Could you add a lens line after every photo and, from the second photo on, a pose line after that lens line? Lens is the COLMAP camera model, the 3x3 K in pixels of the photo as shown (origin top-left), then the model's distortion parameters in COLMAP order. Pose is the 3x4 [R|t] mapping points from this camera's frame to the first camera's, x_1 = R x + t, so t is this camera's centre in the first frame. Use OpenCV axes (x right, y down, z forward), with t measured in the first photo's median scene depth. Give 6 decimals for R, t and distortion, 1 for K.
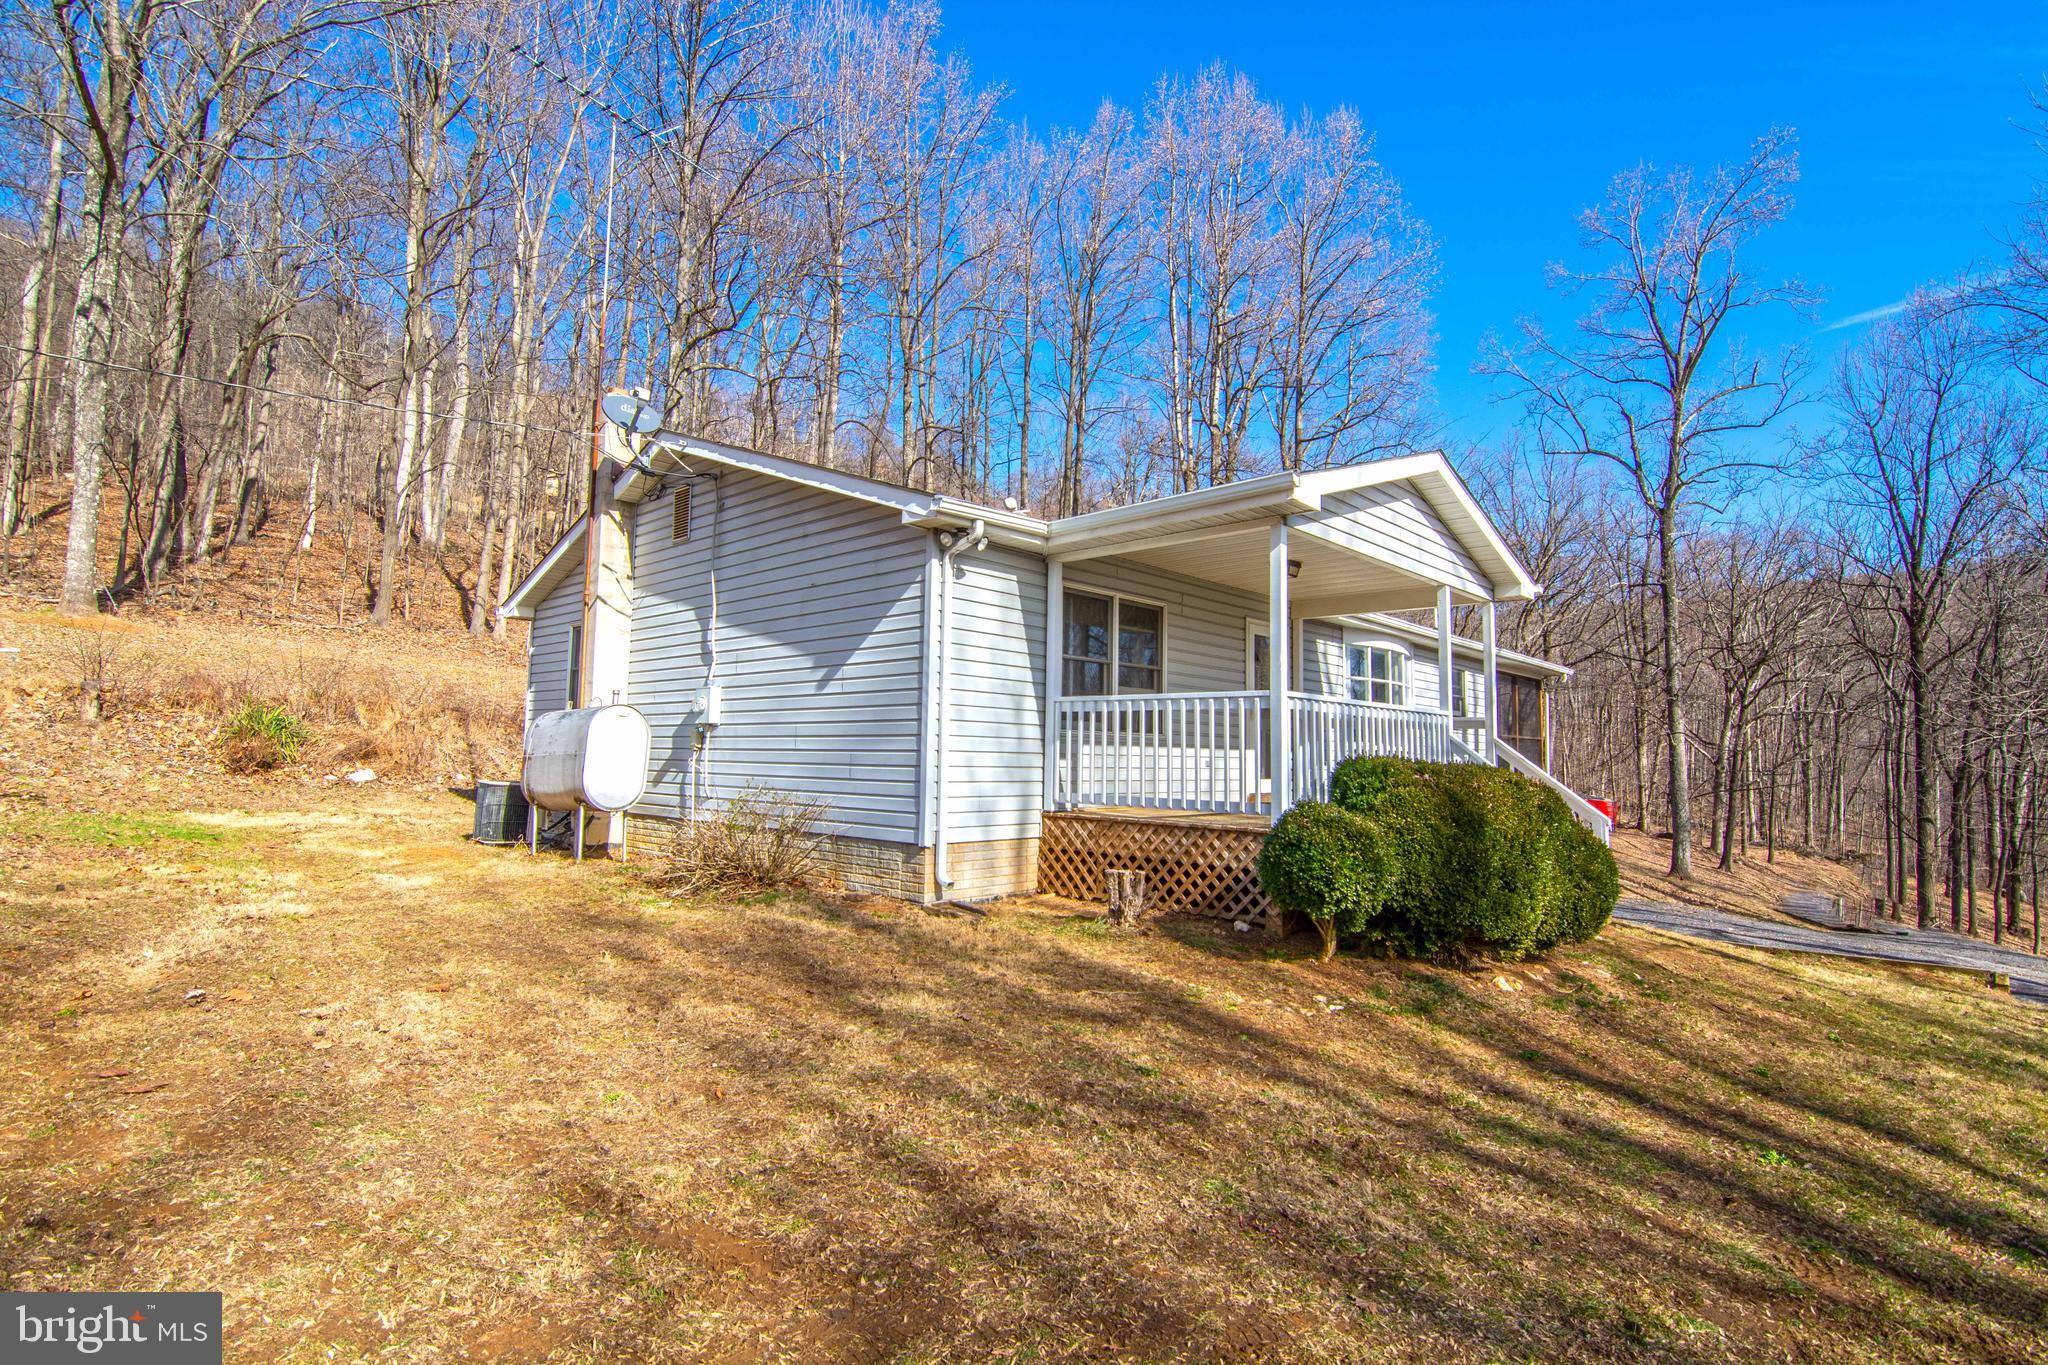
lens RADIAL K [[1000.9, 0, 1017.0], [0, 1000.9, 668.8], [0, 0, 1]] dist [-0.008292, -0.008309]
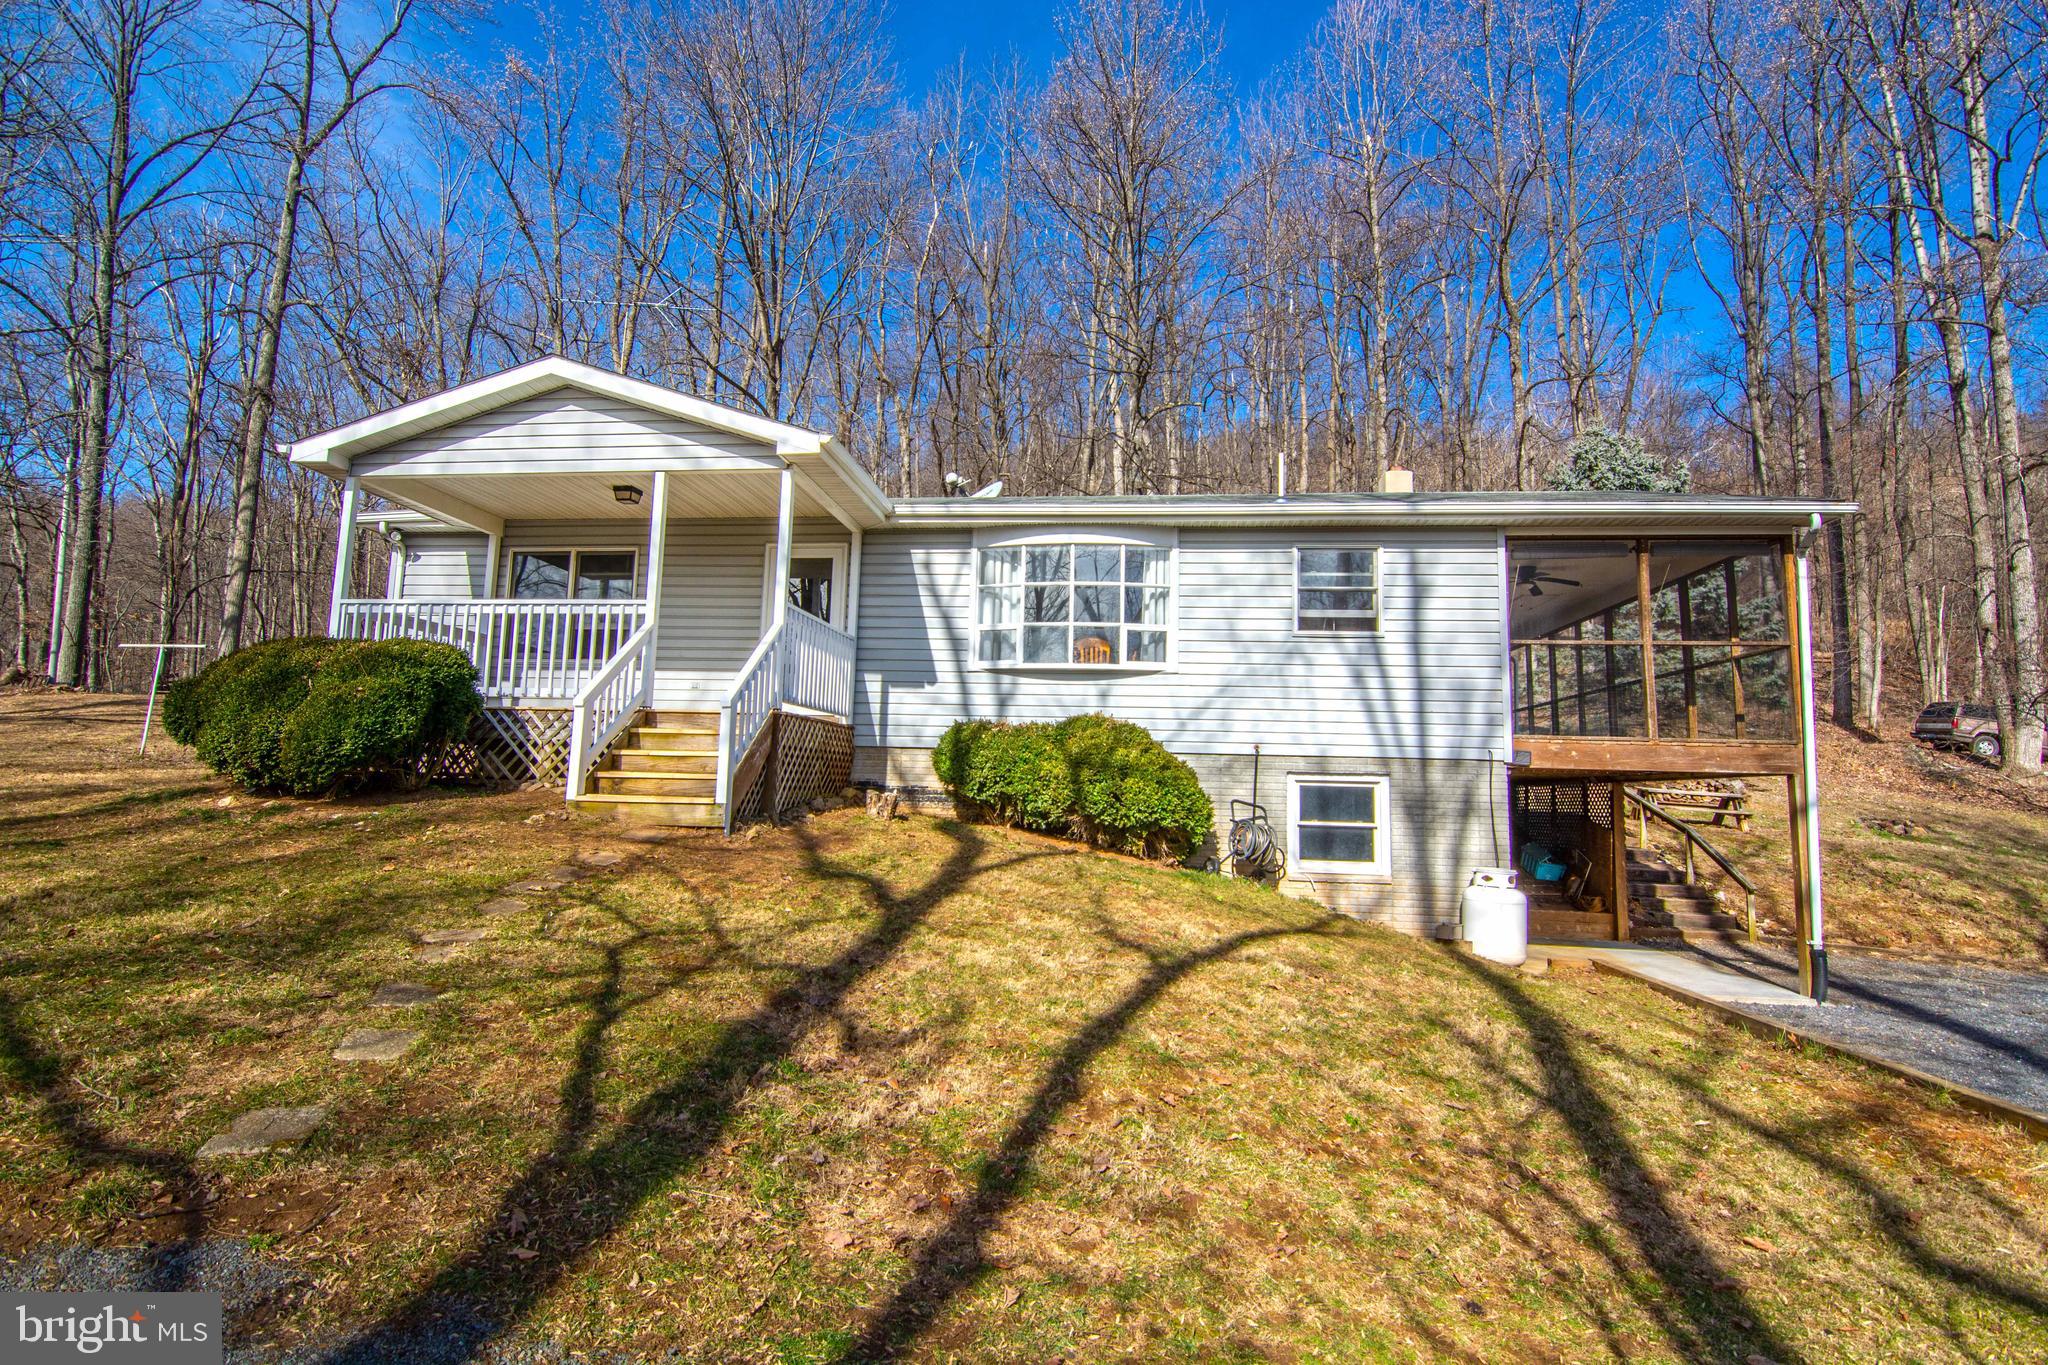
lens RADIAL K [[1000.9, 0, 1017.0], [0, 1000.9, 668.8], [0, 0, 1]] dist [-0.008292, -0.008309]
pose [[0.595058, -0.103594, -0.796978, 1.034580], [0.056737, 0.994598, -0.086919, 0.156535], [0.801678, 0.006503, 0.597721, 0.523904]]
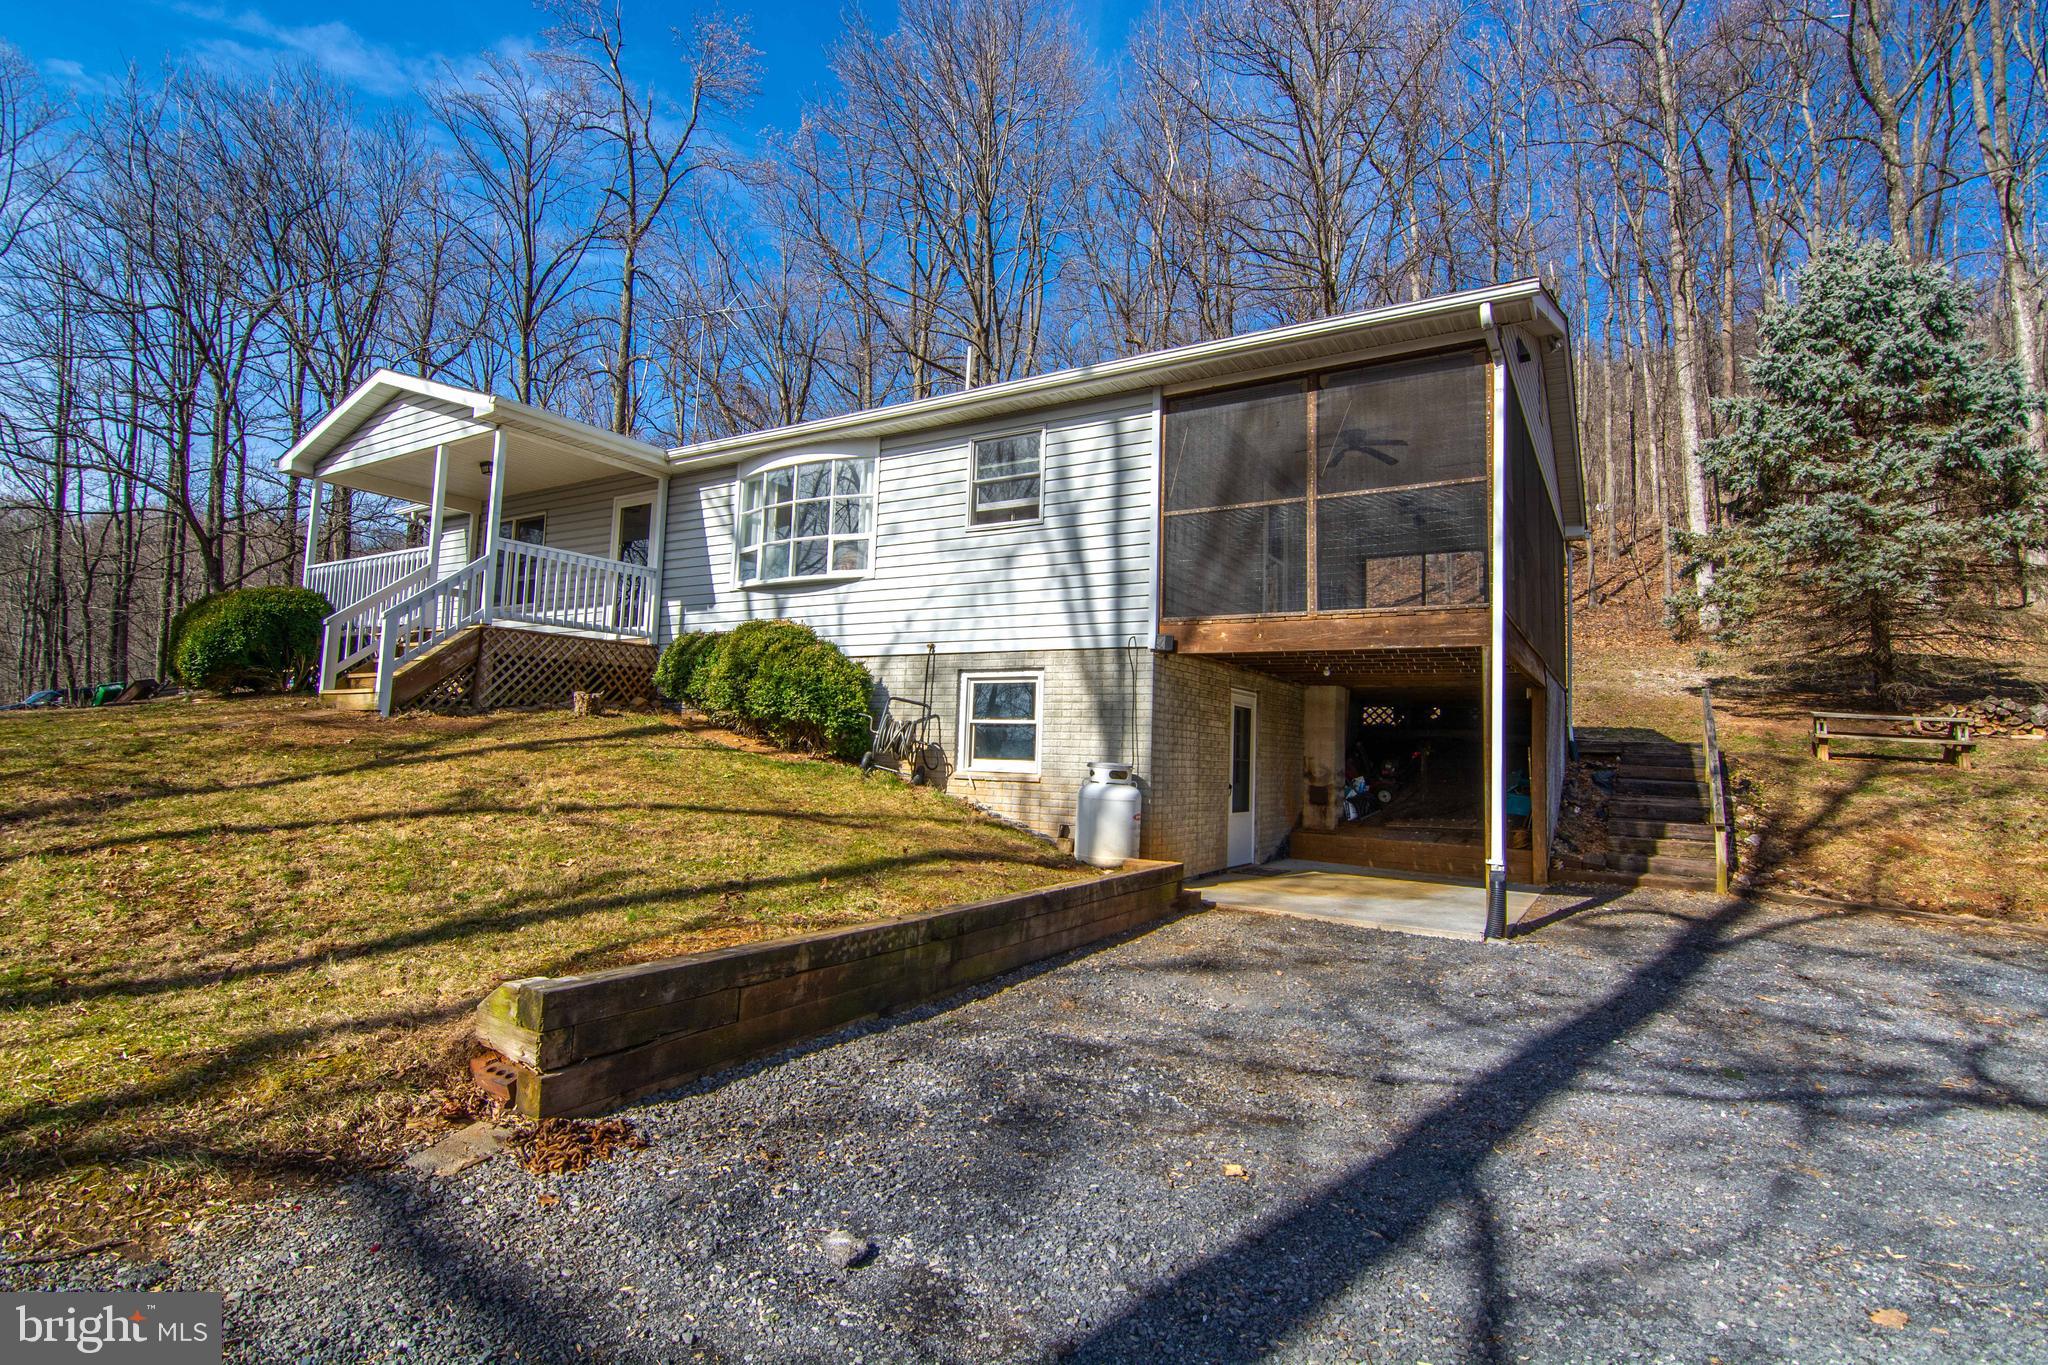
lens RADIAL K [[1000.9, 0, 1017.0], [0, 1000.9, 668.8], [0, 0, 1]] dist [-0.008292, -0.008309]
pose [[0.203579, -0.101790, -0.973753, 1.298631], [0.058274, 0.994077, -0.091731, 0.257402], [0.977323, -0.038070, 0.208305, 1.067200]]
